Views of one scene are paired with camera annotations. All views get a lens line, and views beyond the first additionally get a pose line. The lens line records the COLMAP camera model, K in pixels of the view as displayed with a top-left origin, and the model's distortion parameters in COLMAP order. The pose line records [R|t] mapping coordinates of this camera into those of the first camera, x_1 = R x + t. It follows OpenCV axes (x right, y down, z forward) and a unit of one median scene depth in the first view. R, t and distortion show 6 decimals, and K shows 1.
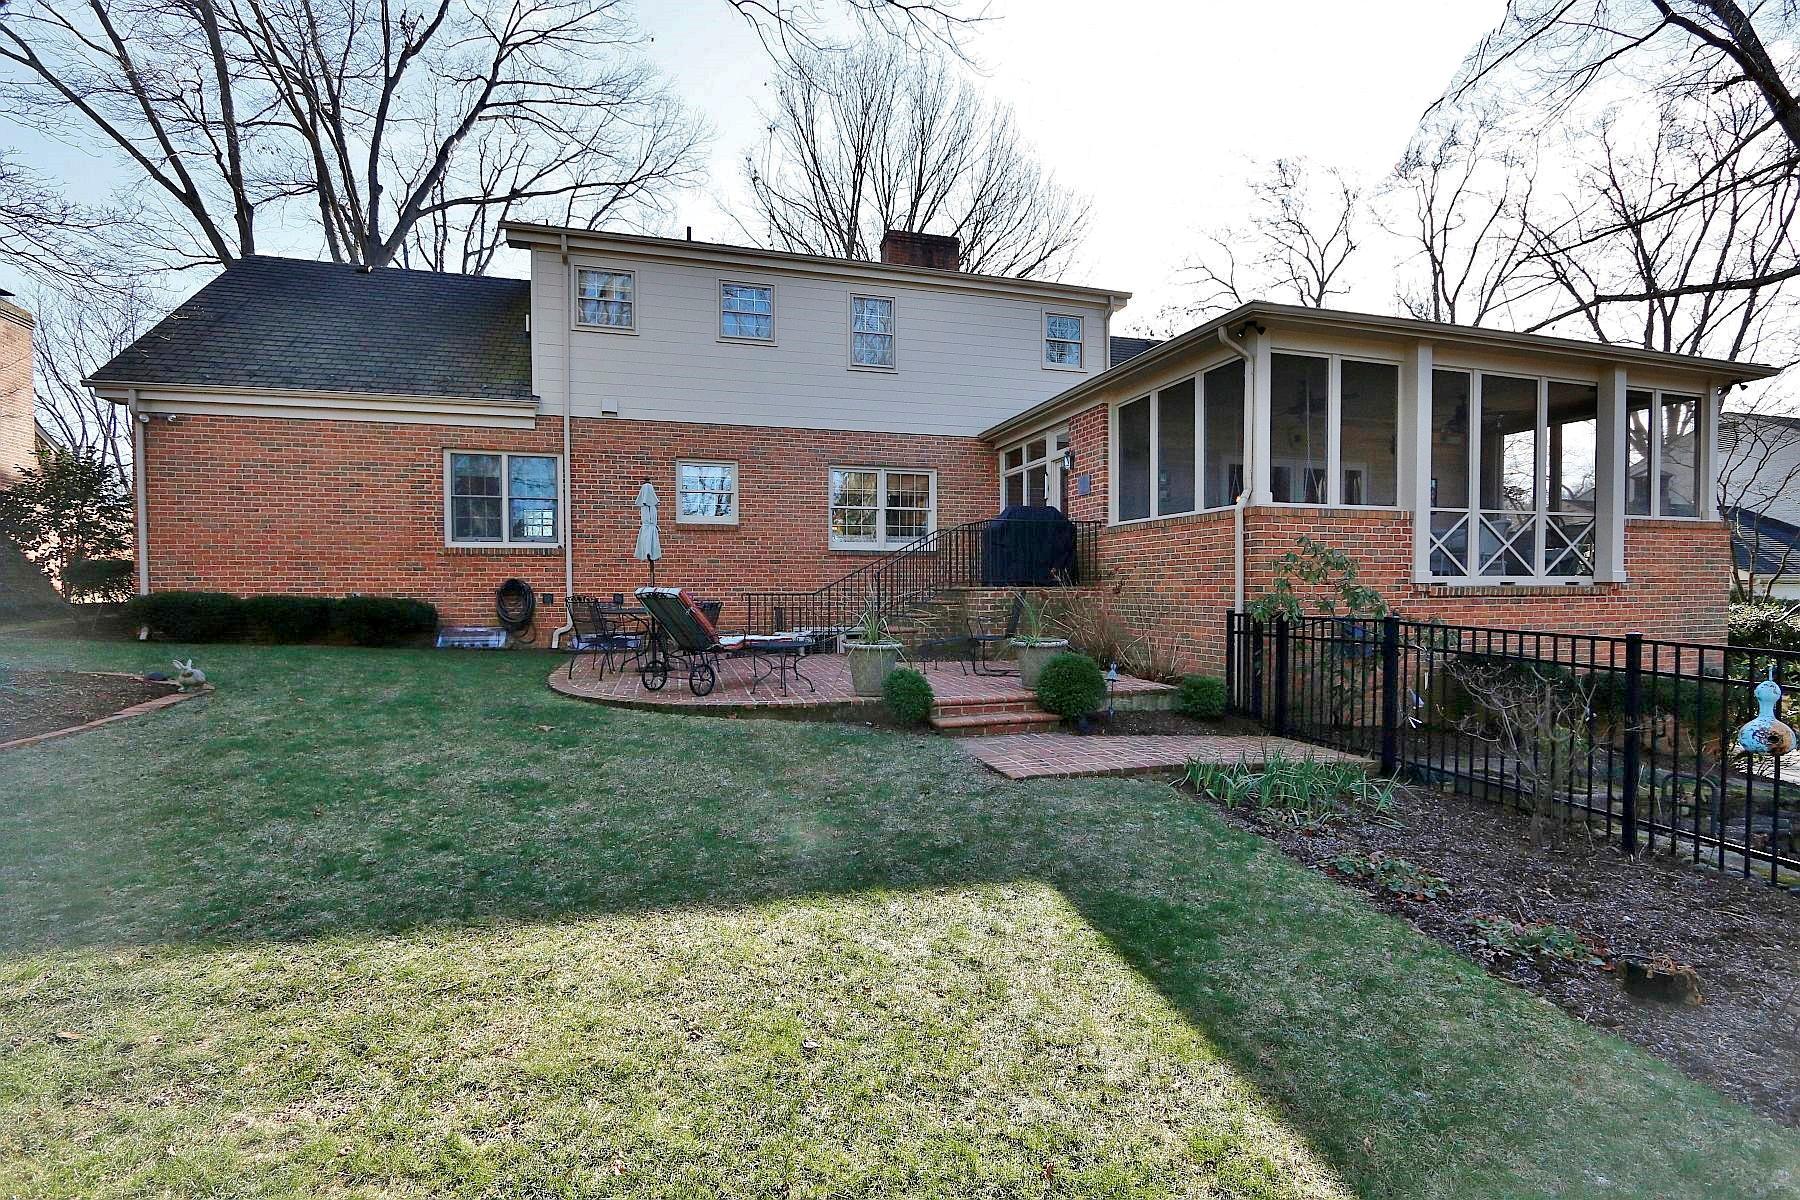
lens RADIAL K [[825.8, 0, 902.7], [0, 825.8, 600.4], [0, 0, 1]] dist [-0.013154, -0.000705]
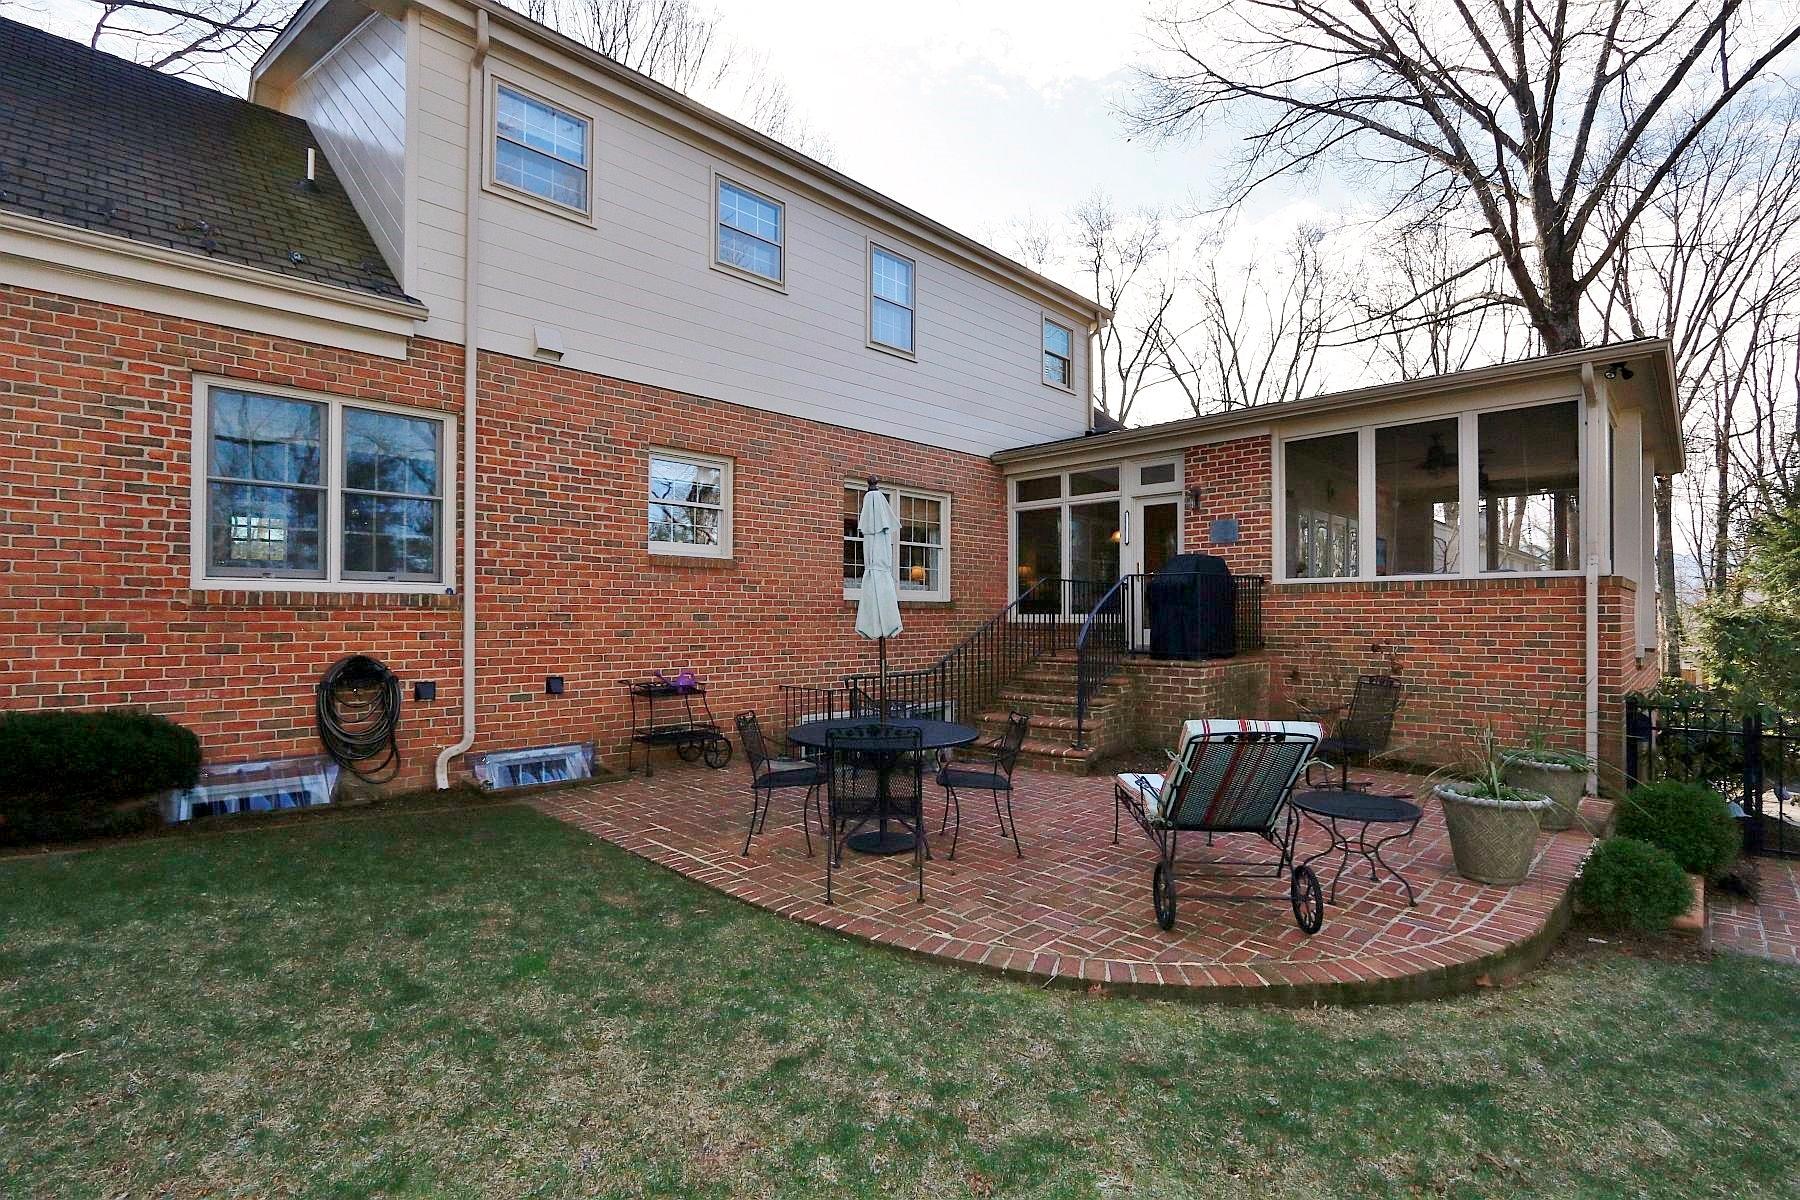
lens RADIAL K [[825.8, 0, 904.0], [0, 825.8, 598.3], [0, 0, 1]] dist [-0.013154, -0.000705]
pose [[0.878271, 0.014956, 0.477930, -0.413312], [0.002533, 0.999351, -0.035927, -0.041140], [-0.478157, 0.032764, 0.877663, 0.404635]]
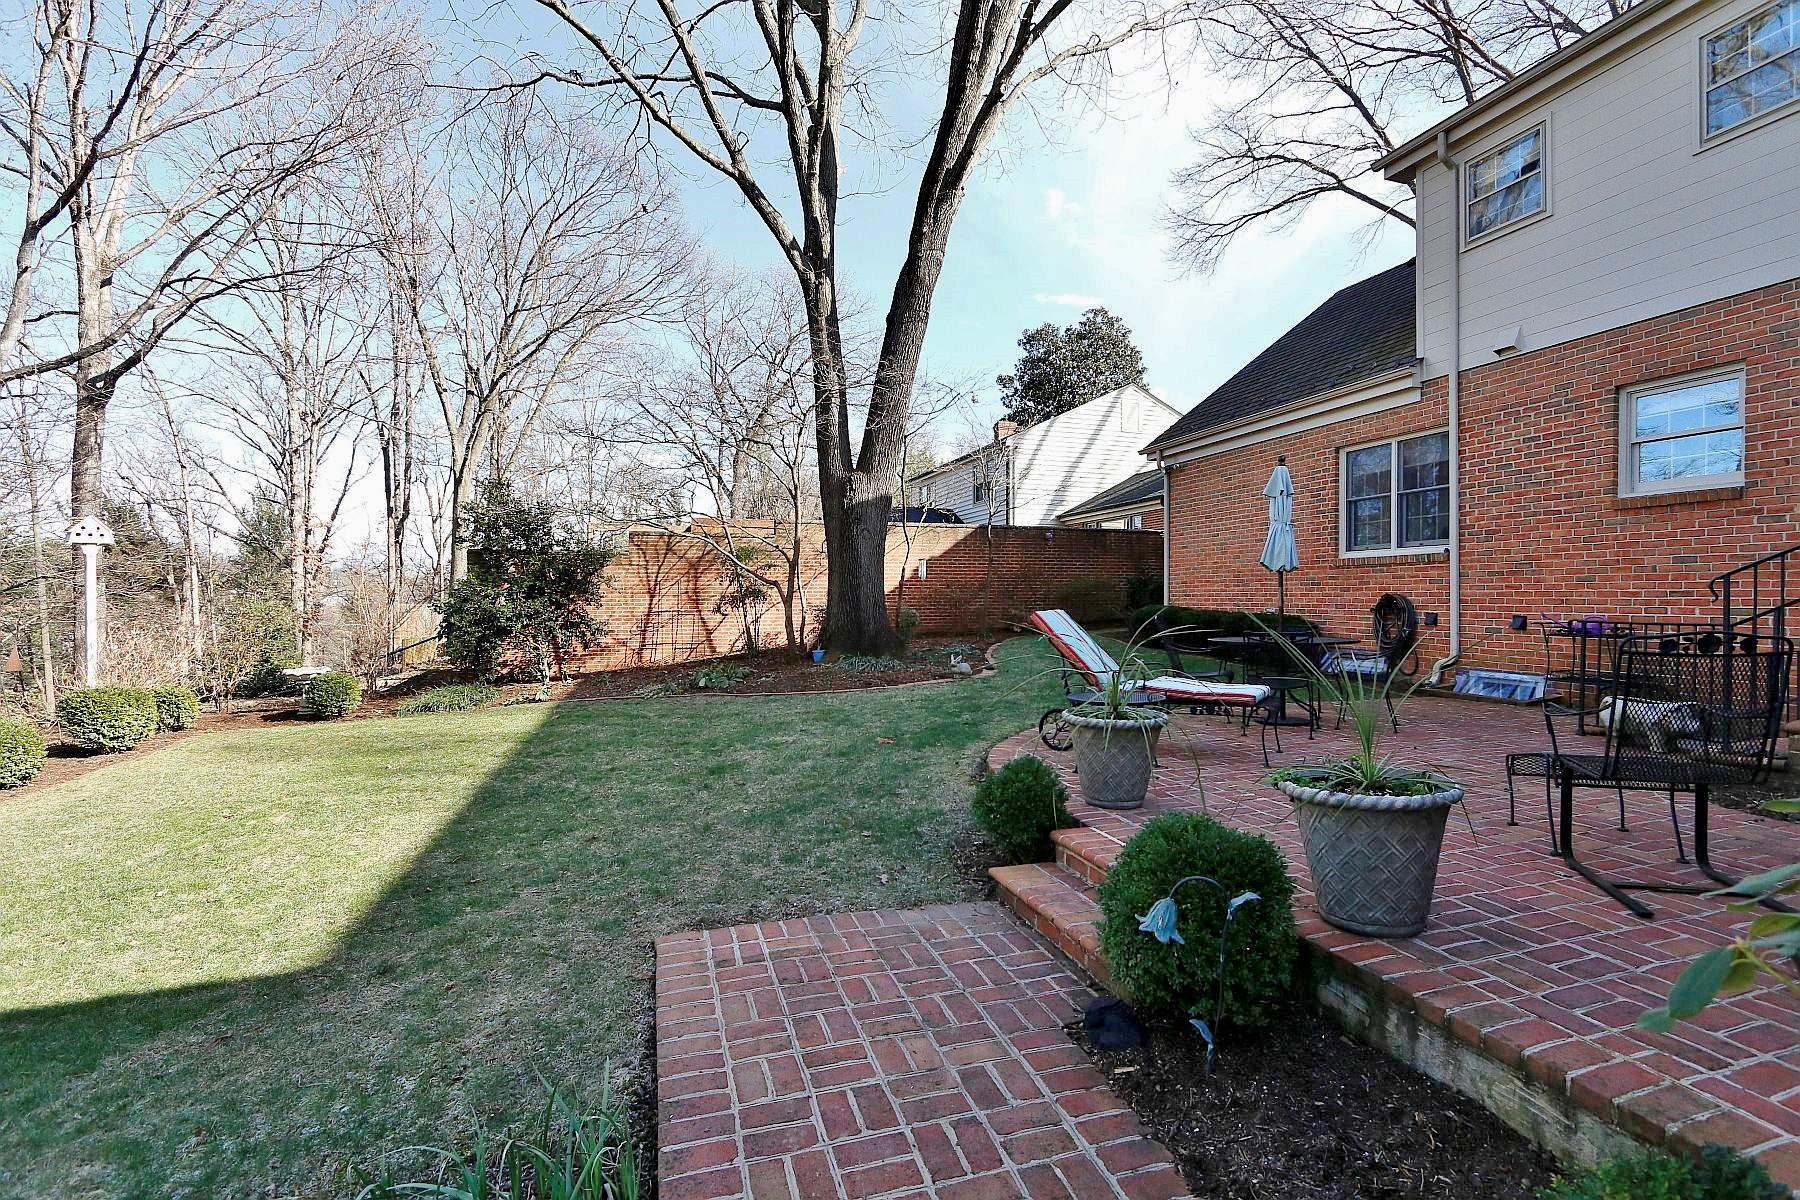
lens RADIAL K [[825.8, 0, 929.7], [0, 825.8, 608.7], [0, 0, 1]] dist [-0.013154, -0.000705]
pose [[0.032497, 0.012861, -0.999389, 0.314496], [-0.017764, 0.999767, 0.012288, -0.013165], [0.999314, 0.017354, 0.032718, 0.510088]]
